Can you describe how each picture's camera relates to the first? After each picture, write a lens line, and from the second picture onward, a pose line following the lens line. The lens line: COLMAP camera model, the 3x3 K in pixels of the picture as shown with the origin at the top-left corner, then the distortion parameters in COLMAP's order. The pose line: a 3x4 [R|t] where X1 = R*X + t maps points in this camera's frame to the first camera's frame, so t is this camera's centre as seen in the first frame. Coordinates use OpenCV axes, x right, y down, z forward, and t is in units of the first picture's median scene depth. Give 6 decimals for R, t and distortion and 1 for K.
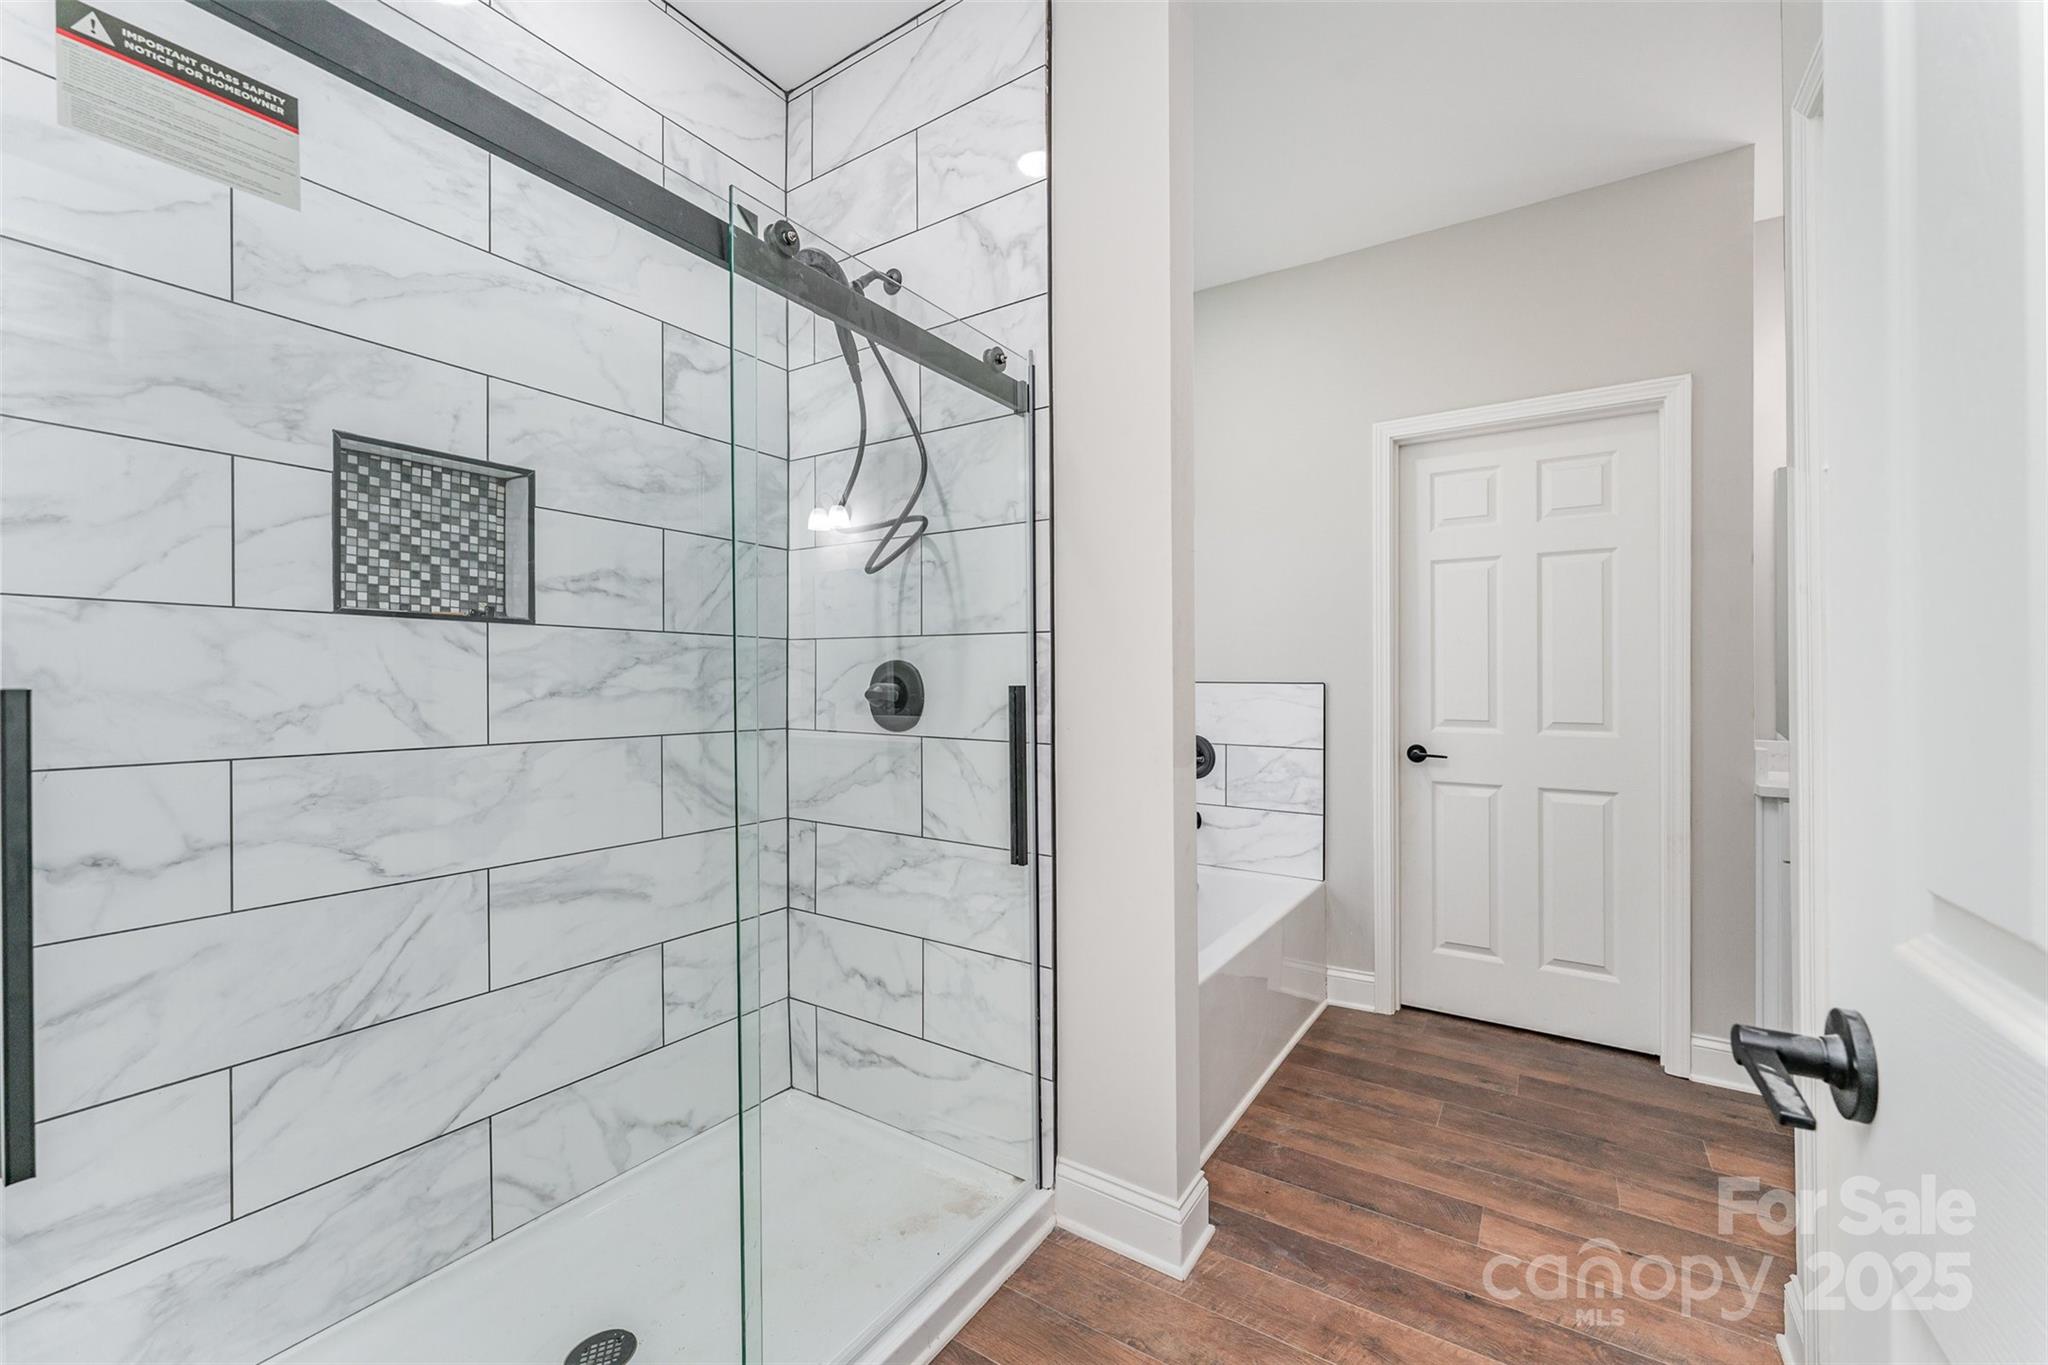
lens RADIAL K [[822.3, 0, 1023.0], [0, 822.3, 673.8], [0, 0, 1]] dist [-0.001600, -0.000279]
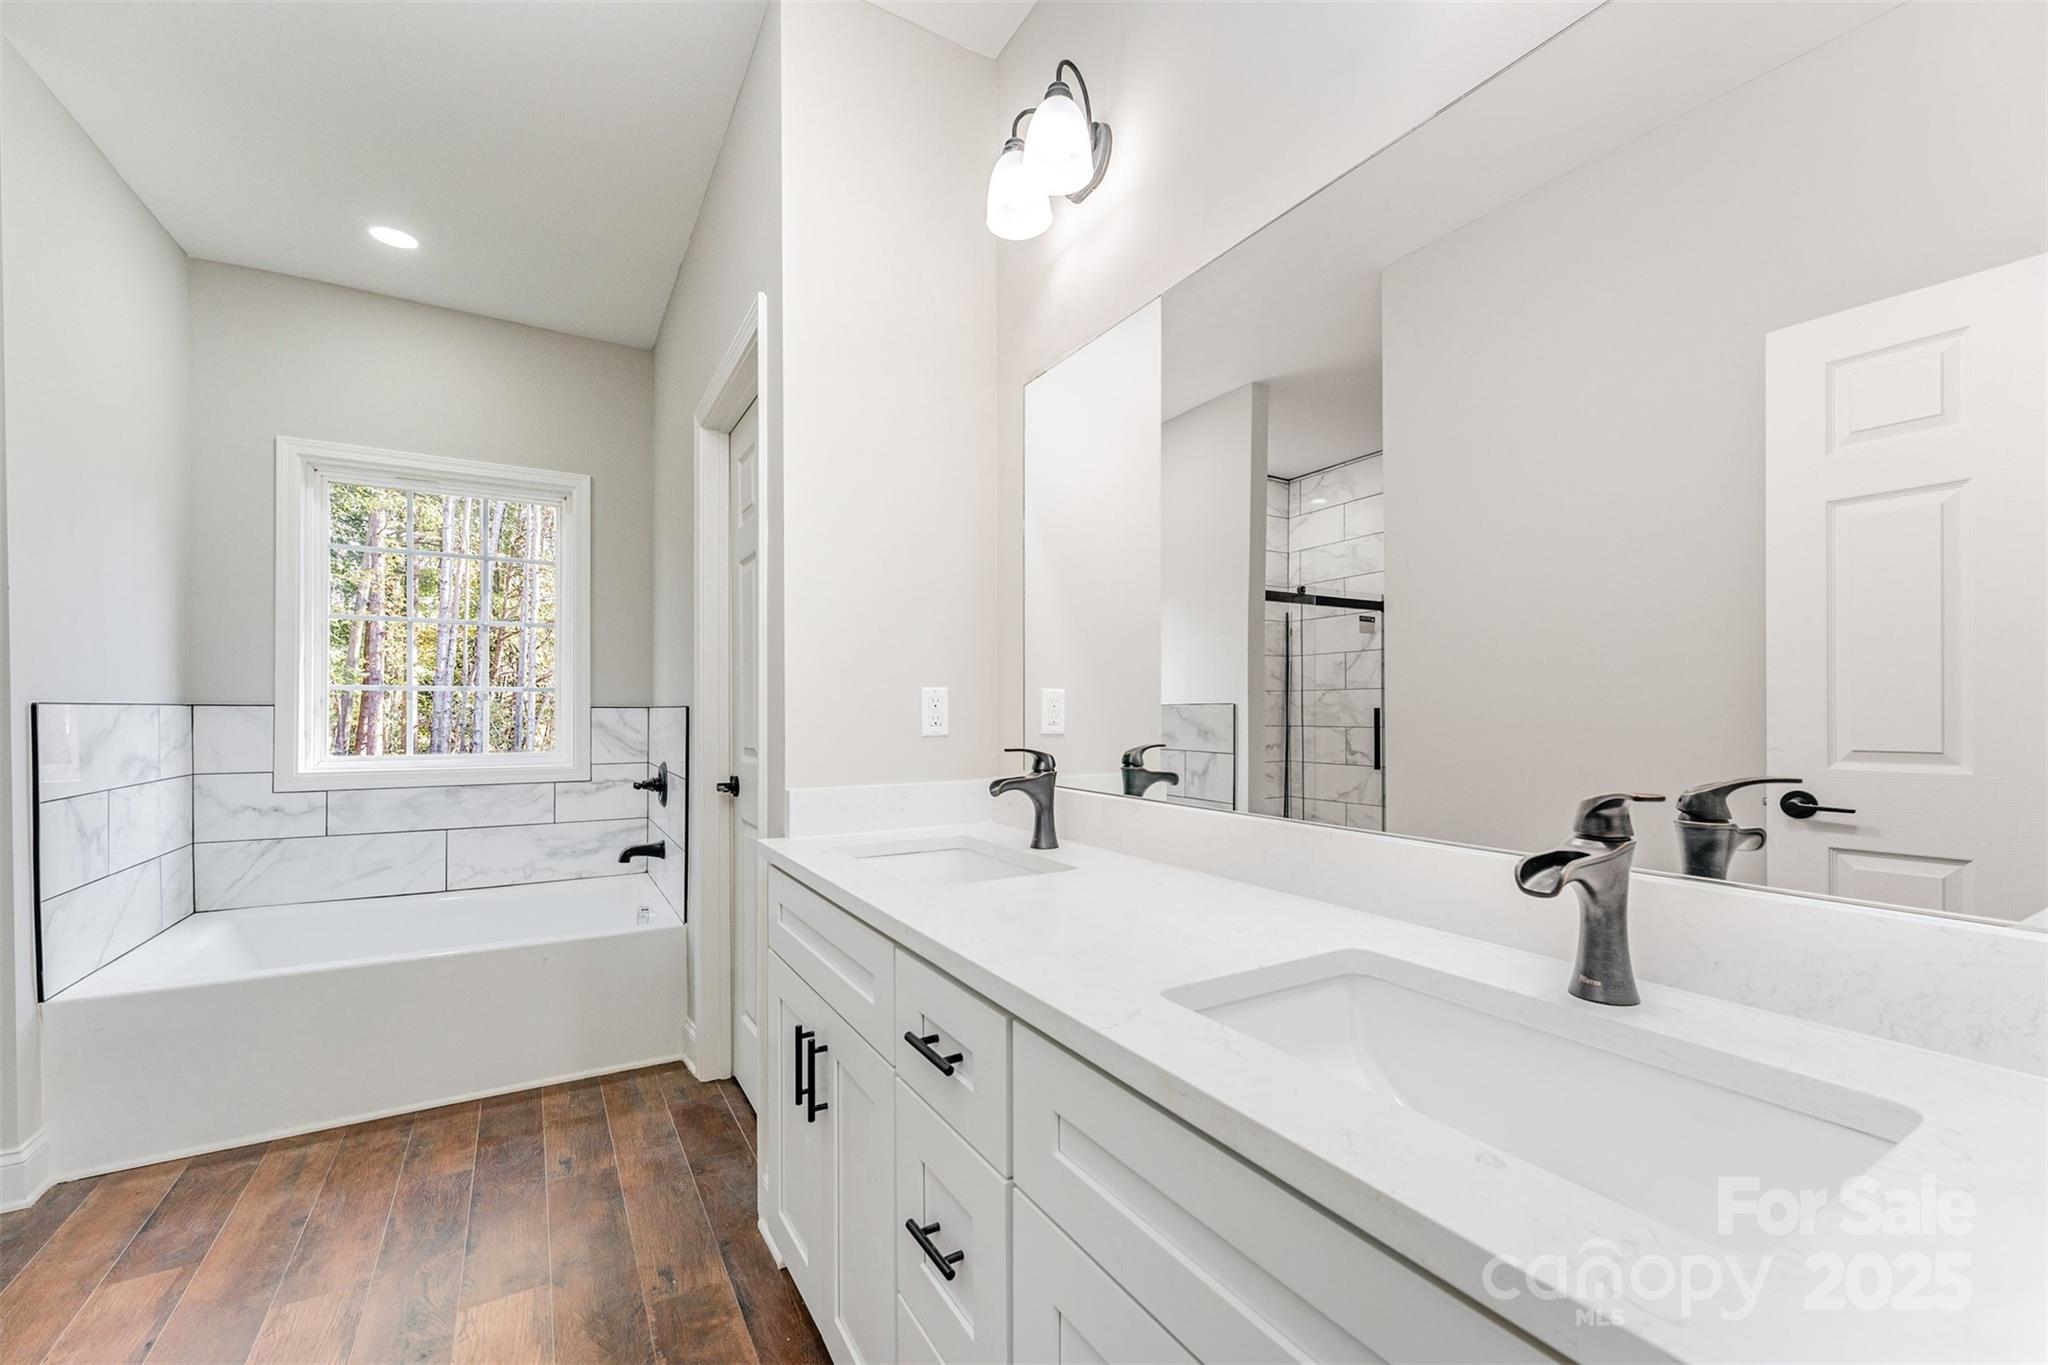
lens RADIAL K [[822.3, 0, 1017.6], [0, 822.3, 702.8], [0, 0, 1]] dist [-0.001600, -0.000279]
pose [[0.898689, -0.019550, -0.438151, 1.403230], [0.023167, 0.999727, 0.002910, 0.009740], [0.437975, -0.012766, 0.898897, 0.425216]]
